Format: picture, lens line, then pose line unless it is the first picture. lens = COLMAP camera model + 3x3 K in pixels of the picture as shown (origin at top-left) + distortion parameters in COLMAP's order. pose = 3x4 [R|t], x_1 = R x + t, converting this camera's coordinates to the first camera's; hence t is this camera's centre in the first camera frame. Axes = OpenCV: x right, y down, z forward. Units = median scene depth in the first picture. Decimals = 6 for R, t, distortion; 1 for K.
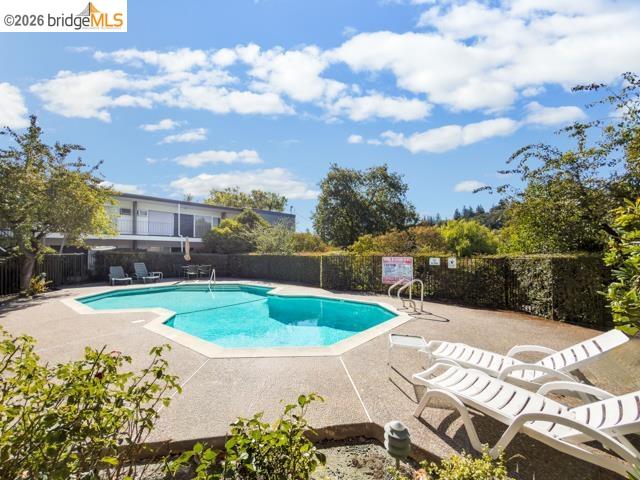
lens RADIAL K [[274.6, 0, 320.5], [0, 274.6, 266.6], [0, 0, 1]] dist [0.002575, 0.000213]
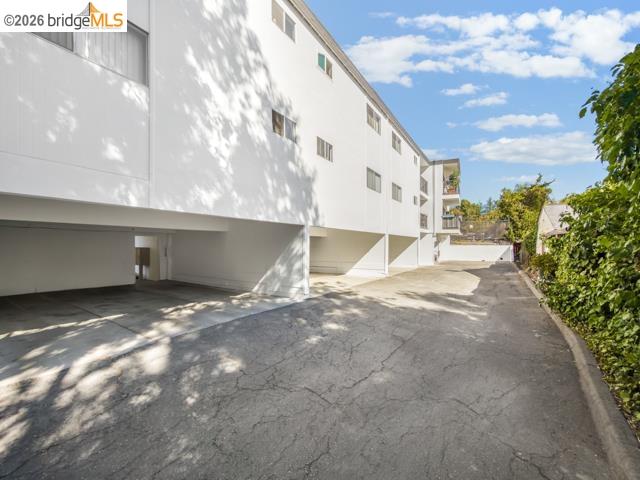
lens RADIAL K [[274.6, 0, 320.5], [0, 274.6, 266.6], [0, 0, 1]] dist [0.002575, 0.000213]
pose [[0.999885, -0.011114, 0.010336, -1.118093], [0.011179, 0.999918, -0.006228, 0.133193], [-0.010266, 0.006343, 0.999927, 0.003935]]
